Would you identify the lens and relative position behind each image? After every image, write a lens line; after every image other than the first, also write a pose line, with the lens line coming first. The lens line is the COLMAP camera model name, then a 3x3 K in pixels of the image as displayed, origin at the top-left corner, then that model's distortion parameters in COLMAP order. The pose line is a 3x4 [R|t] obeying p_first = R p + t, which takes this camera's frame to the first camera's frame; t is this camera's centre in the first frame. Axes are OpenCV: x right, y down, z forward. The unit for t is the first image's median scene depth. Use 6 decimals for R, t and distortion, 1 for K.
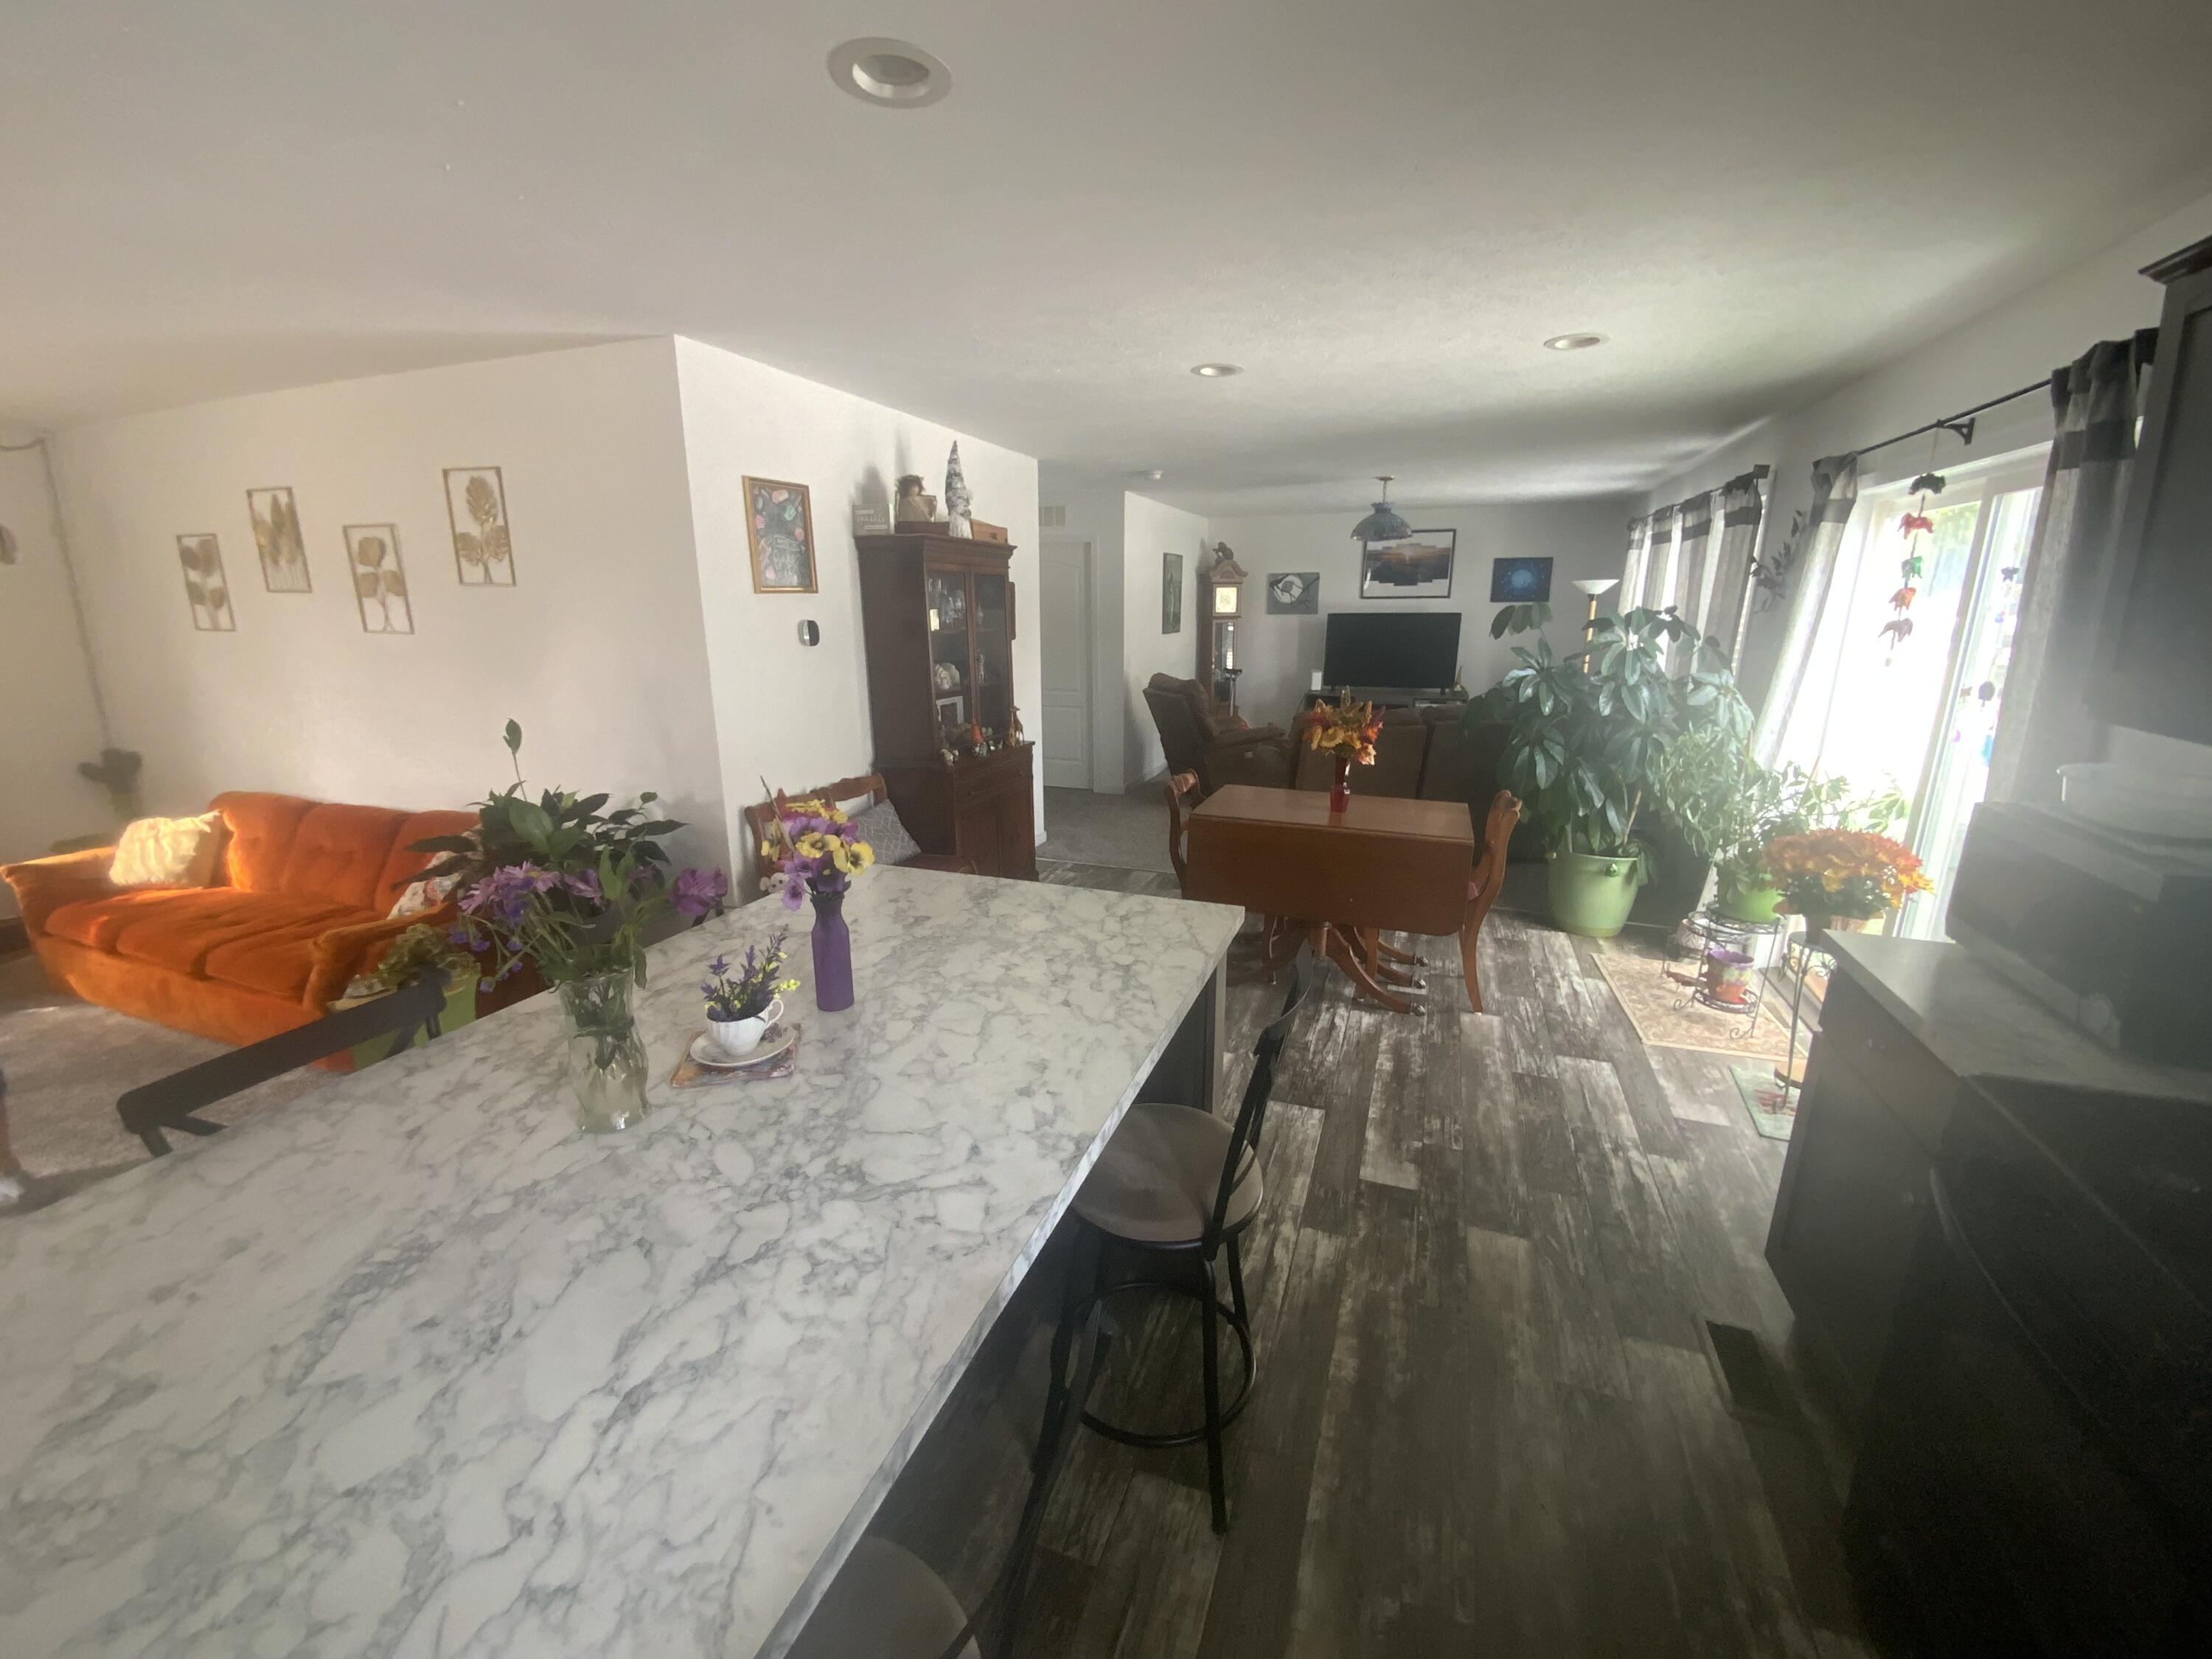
lens RADIAL K [[896.6, 0, 1098.7], [0, 896.6, 832.0], [0, 0, 1]] dist [0.001566, -0.000047]
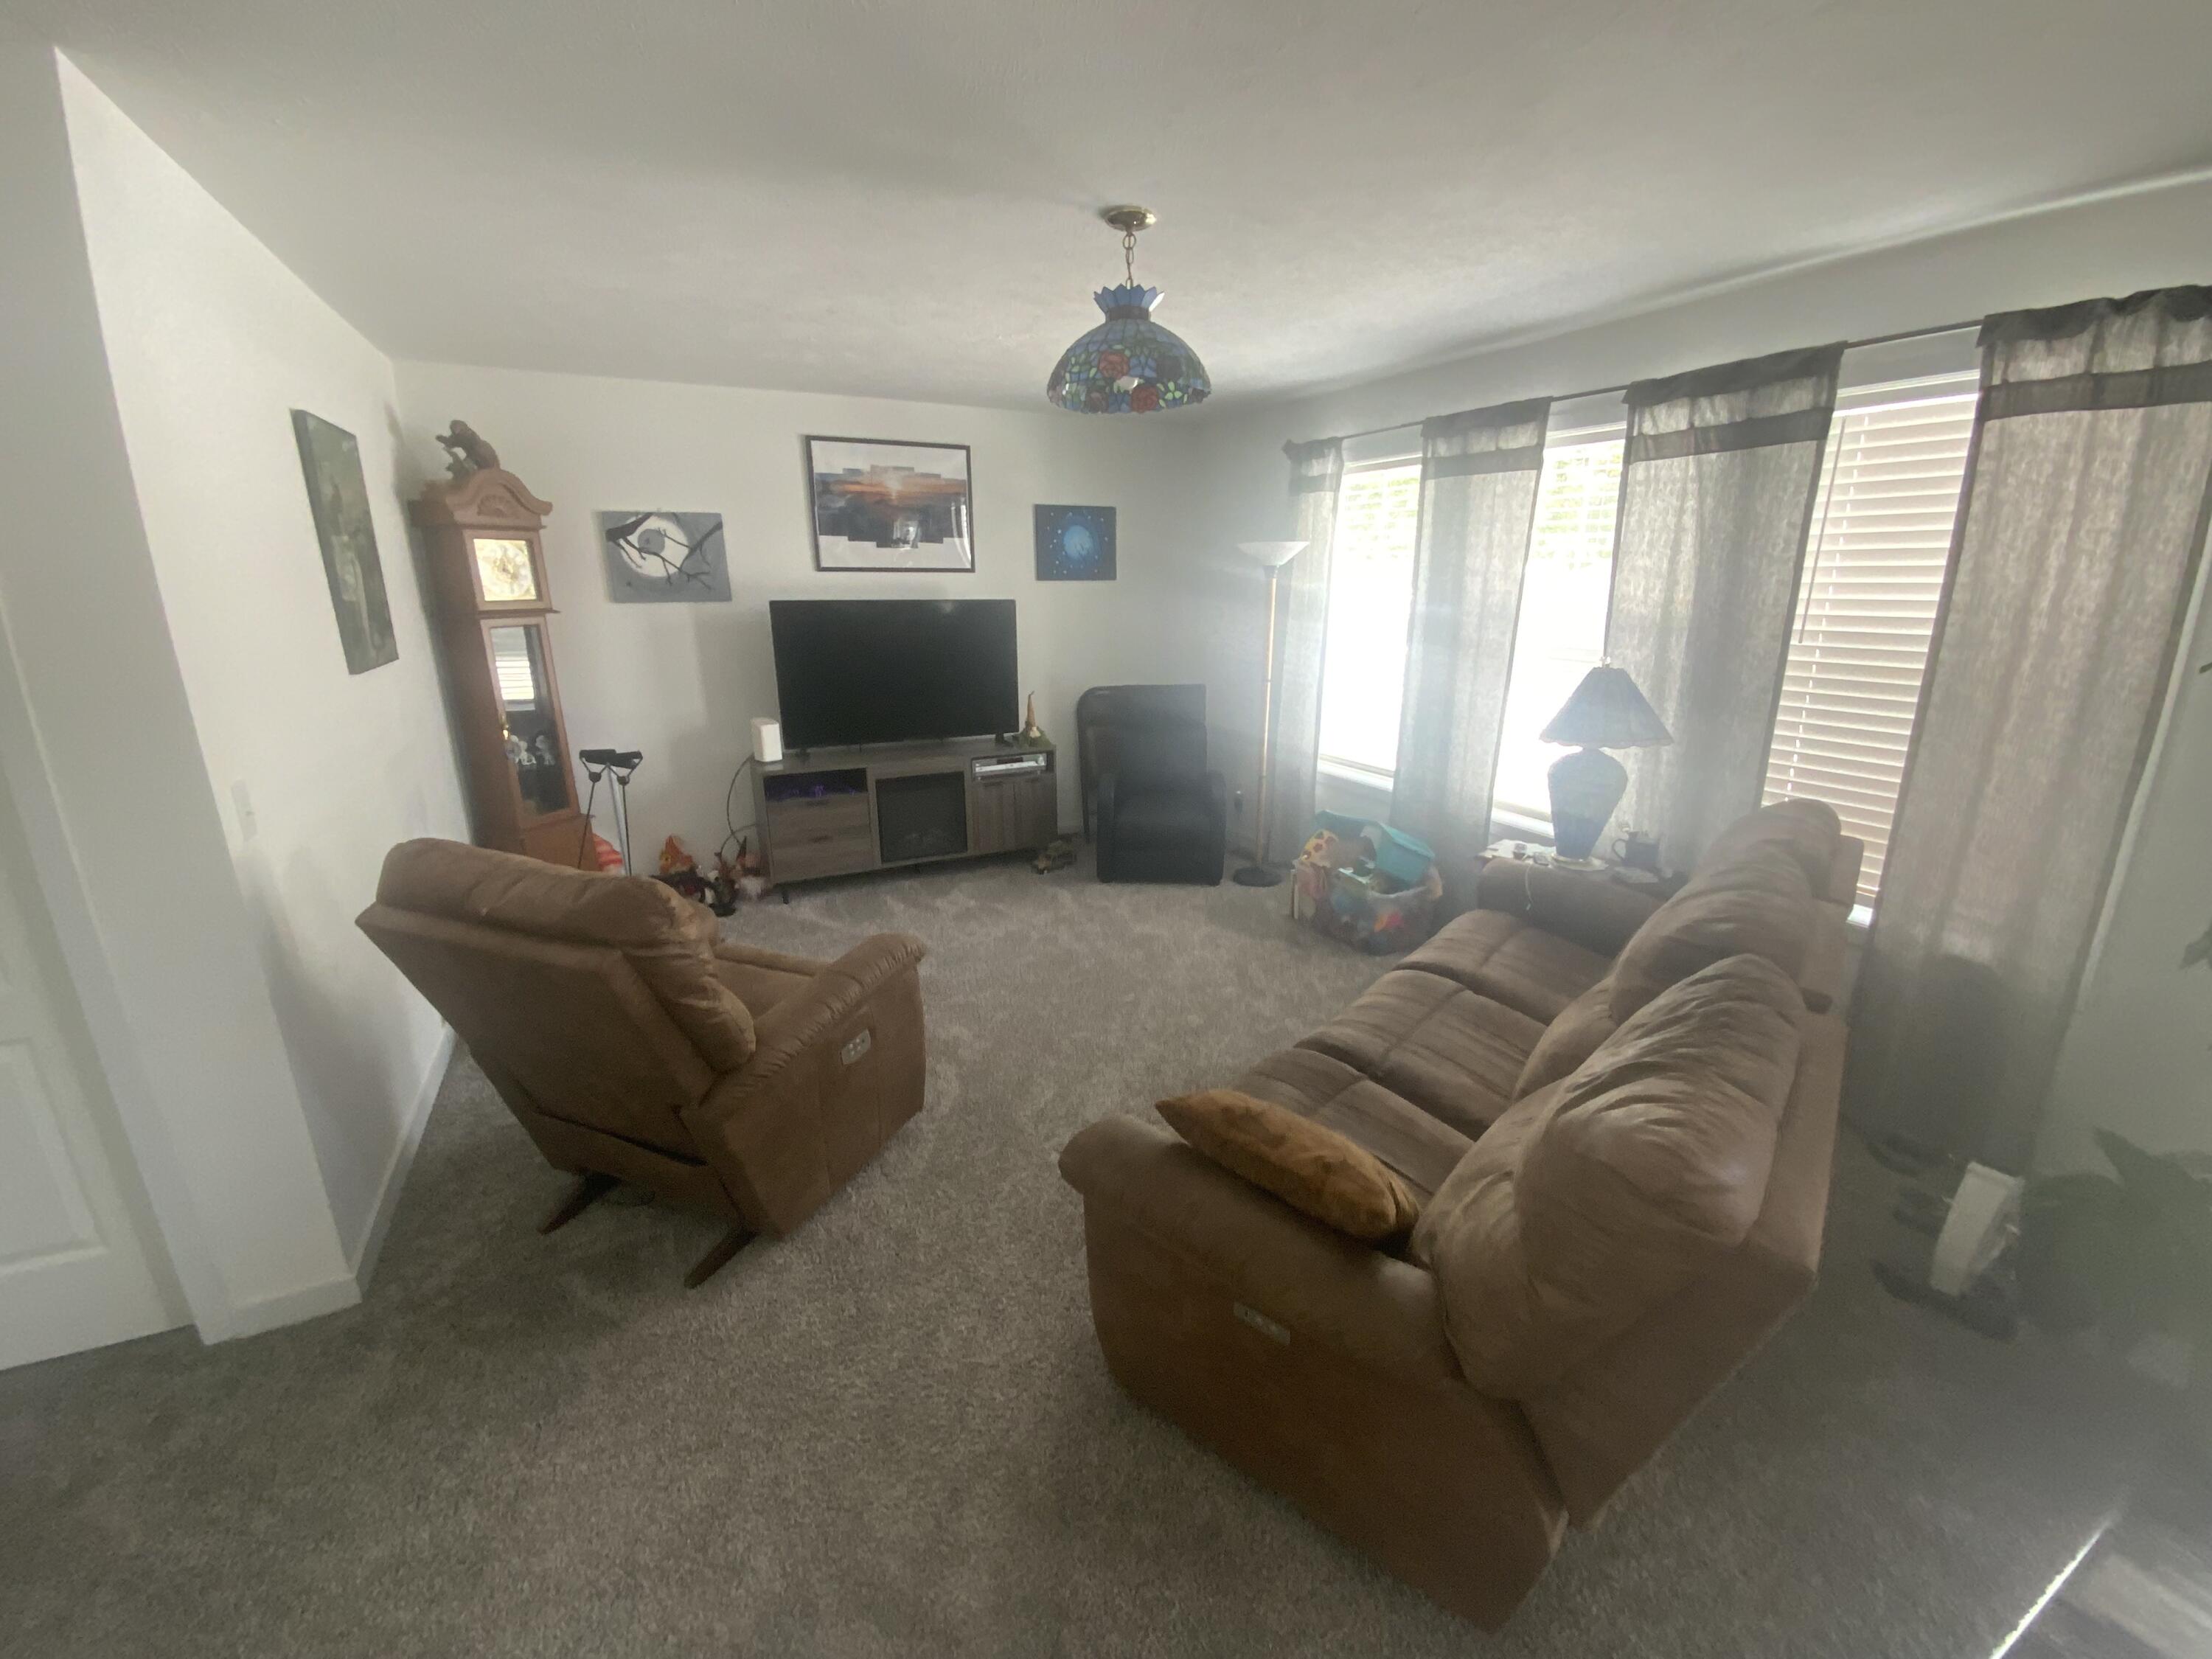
lens RADIAL K [[896.6, 0, 1113.6], [0, 896.6, 835.9], [0, 0, 1]] dist [0.001566, -0.000047]
pose [[0.672407, -0.199423, 0.712811, 0.013759], [0.181884, 0.978011, 0.102043, -0.134747], [-0.717486, 0.061034, 0.693894, 0.537391]]
